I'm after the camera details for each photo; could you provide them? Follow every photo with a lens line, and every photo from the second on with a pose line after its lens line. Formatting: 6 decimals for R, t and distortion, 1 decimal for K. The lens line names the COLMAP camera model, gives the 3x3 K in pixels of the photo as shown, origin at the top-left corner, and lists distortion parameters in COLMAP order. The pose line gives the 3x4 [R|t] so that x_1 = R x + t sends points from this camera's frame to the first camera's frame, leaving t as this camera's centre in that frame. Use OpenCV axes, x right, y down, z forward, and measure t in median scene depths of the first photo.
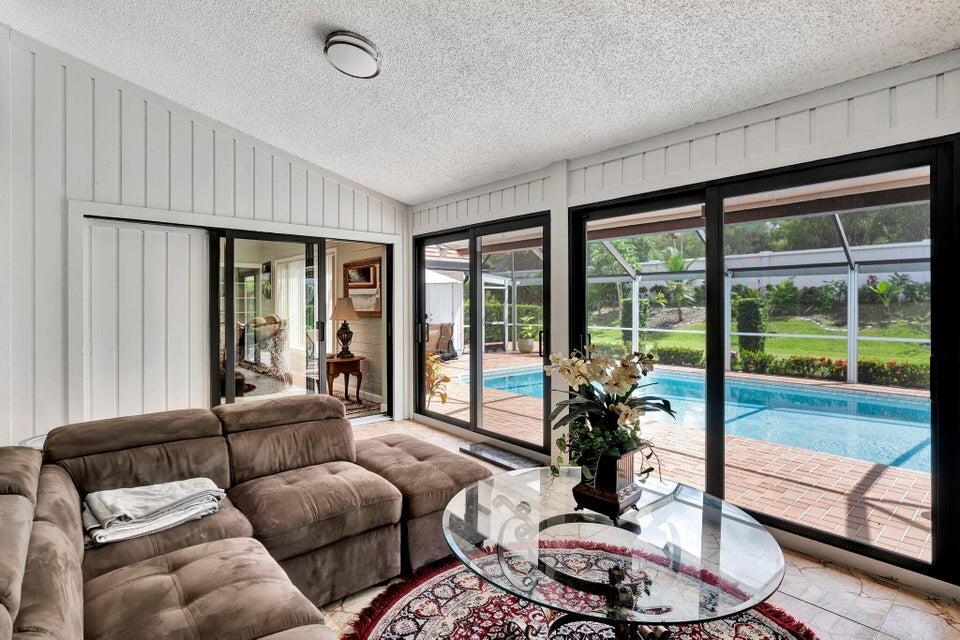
lens RADIAL K [[467.6, 0, 489.7], [0, 467.6, 306.5], [0, 0, 1]] dist [-0.003070, 0.003984]
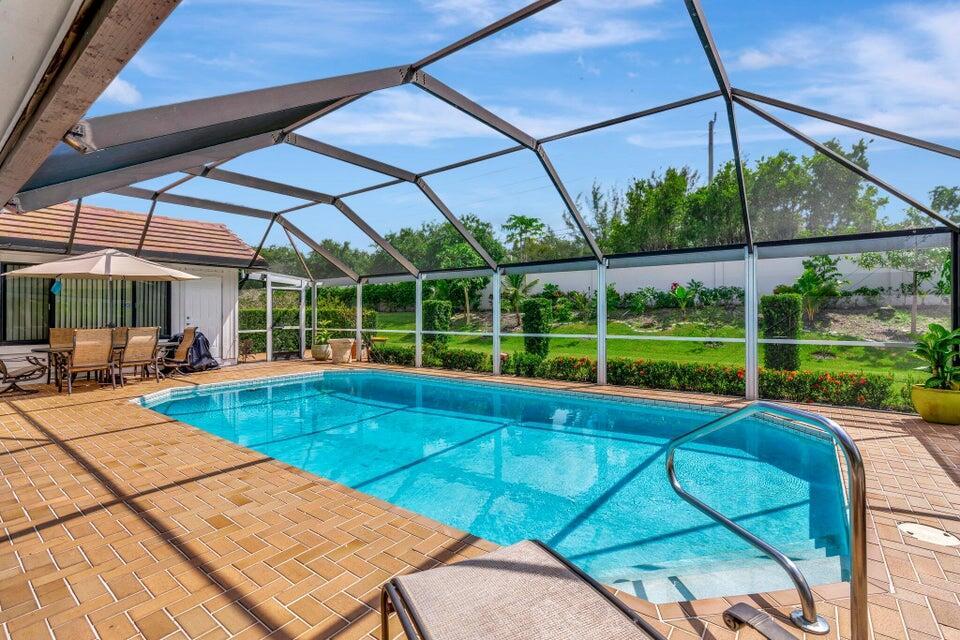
lens RADIAL K [[426.0, 0, 481.9], [0, 426.0, 313.0], [0, 0, 1]] dist [-0.005112, 0.003605]
pose [[0.980516, -0.003498, 0.196407, 0.234342], [0.004590, 0.999976, -0.005104, 0.013892], [-0.196384, 0.005906, 0.980509, 0.128897]]
